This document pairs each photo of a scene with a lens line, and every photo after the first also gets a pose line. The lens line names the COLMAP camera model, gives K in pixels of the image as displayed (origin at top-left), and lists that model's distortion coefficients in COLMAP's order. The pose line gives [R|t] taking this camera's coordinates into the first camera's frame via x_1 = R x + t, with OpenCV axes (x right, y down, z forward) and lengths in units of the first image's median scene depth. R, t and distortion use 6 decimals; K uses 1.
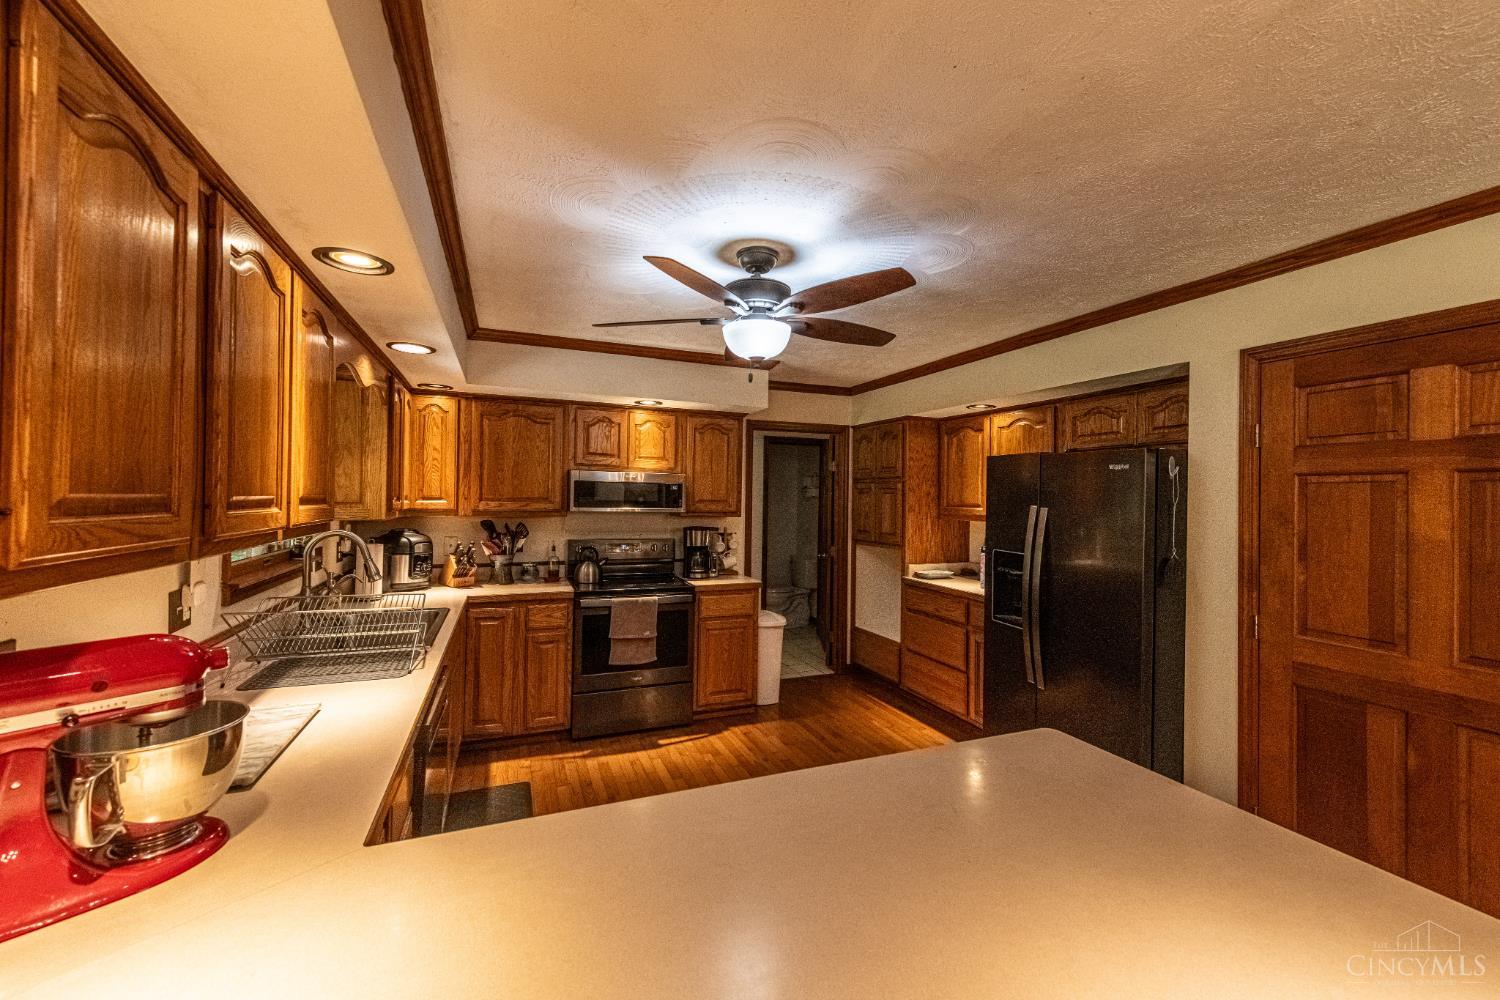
lens RADIAL K [[592.5, 0, 745.9], [0, 592.5, 492.5], [0, 0, 1]] dist [0.010584, -0.000332]
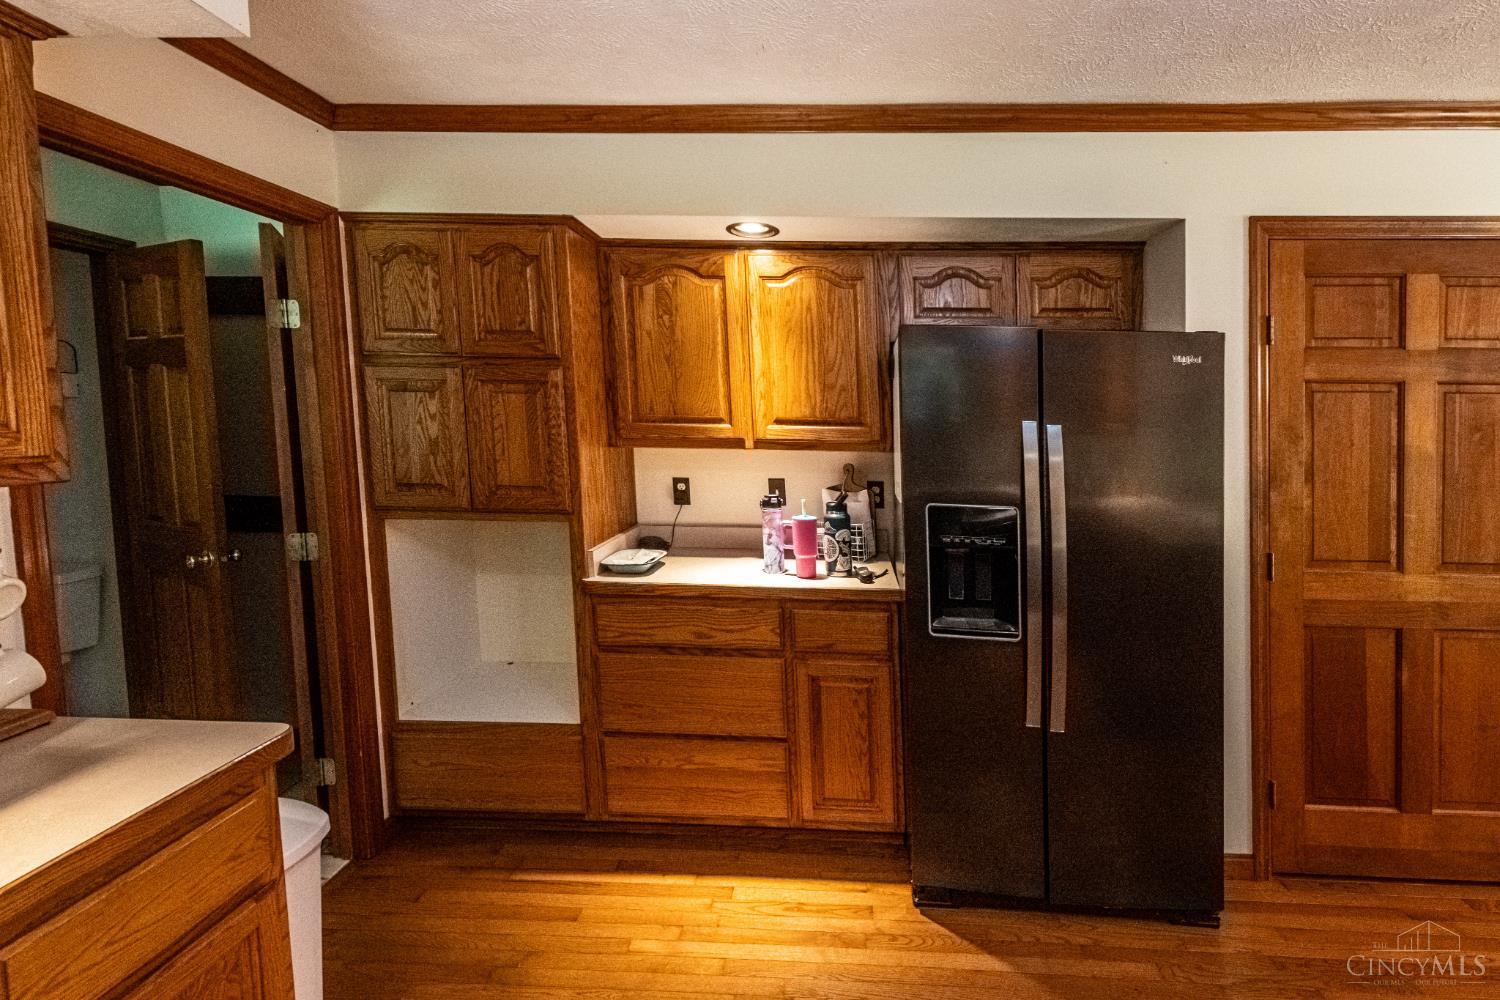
lens RADIAL K [[717.7, 0, 747.5], [0, 717.7, 454.8], [0, 0, 1]] dist [0.024544, -0.000093]
pose [[0.409042, -0.054775, 0.910870, -0.201337], [-0.015504, 0.997636, 0.066955, 0.010129], [-0.912384, -0.041509, 0.407226, 0.759496]]
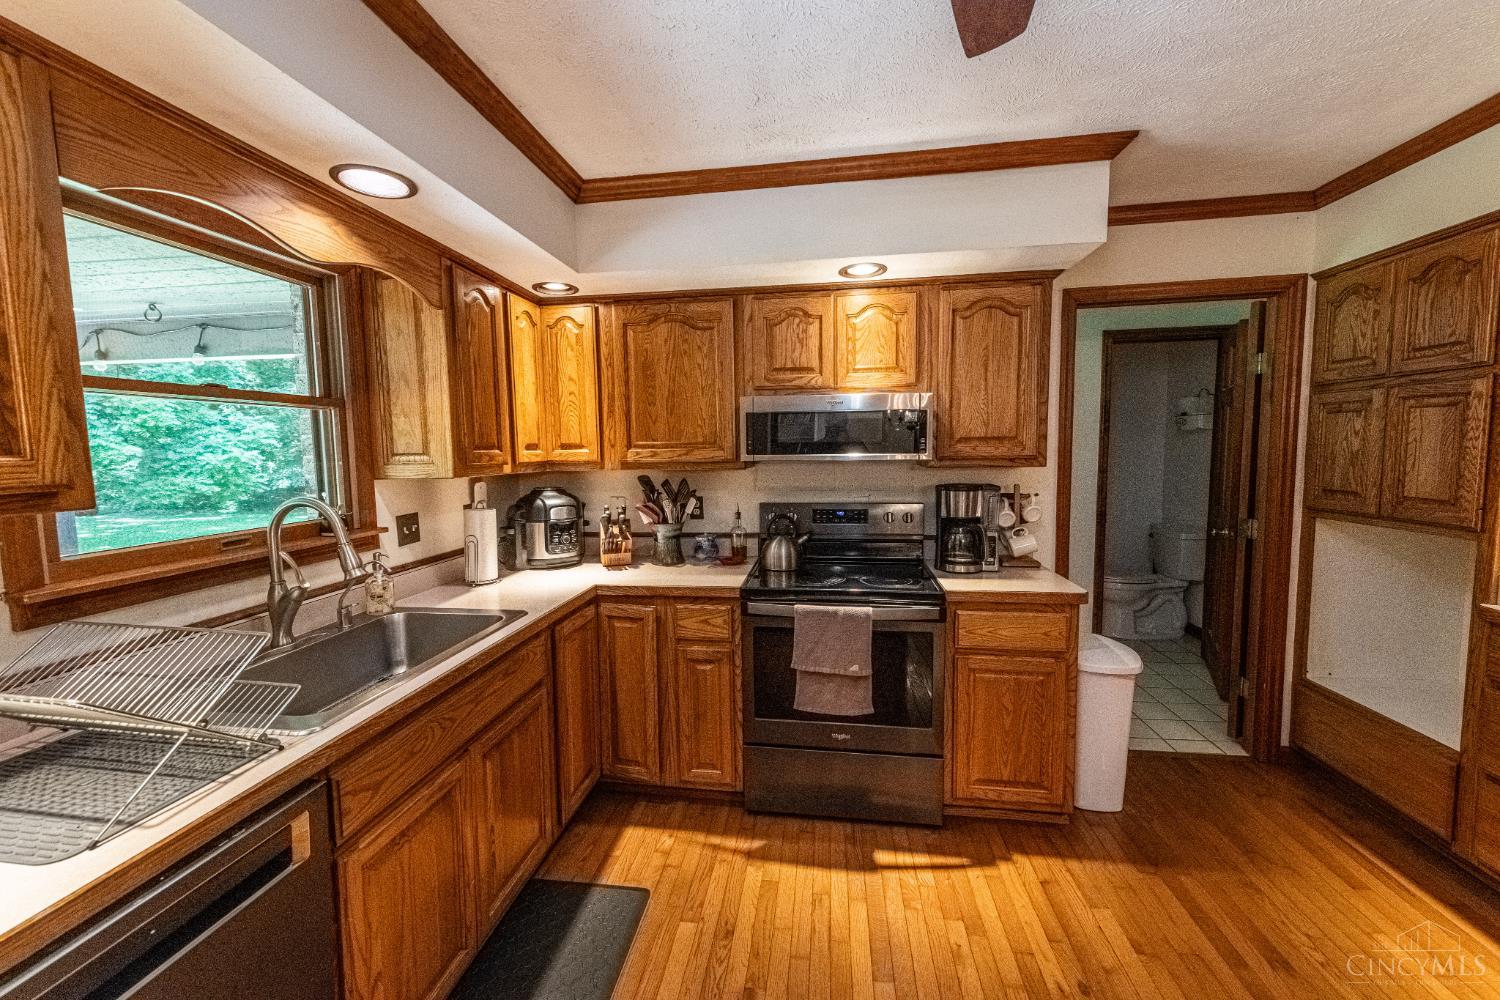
lens RADIAL K [[589.9, 0, 749.4], [0, 589.9, 495.0], [0, 0, 1]] dist [0.012915, -0.000273]
pose [[0.869632, 0.011564, -0.493565, 0.027086], [0.033012, 0.996126, 0.081505, 0.016100], [0.492595, -0.087173, 0.865881, 0.441139]]
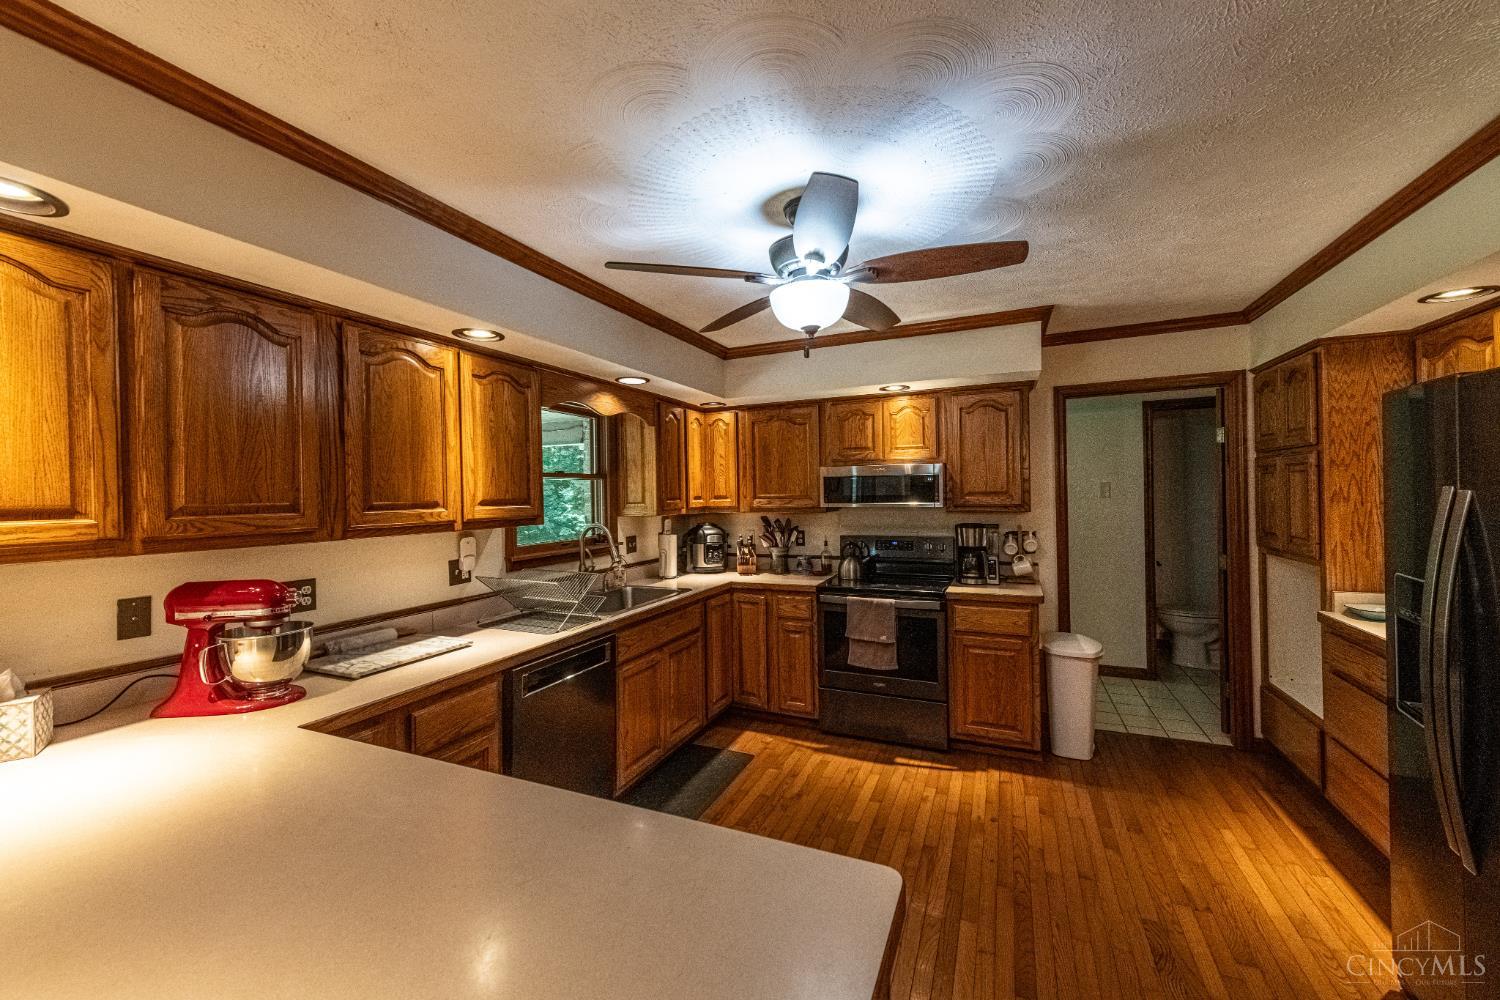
lens RADIAL K [[586.1, 0, 740.2], [0, 586.1, 494.4], [0, 0, 1]] dist [0.010825, -0.000133]
pose [[0.693924, -0.027343, -0.719529, 0.328982], [0.034851, 0.999383, -0.004367, 0.009017], [0.719205, -0.022046, 0.694449, 0.198003]]
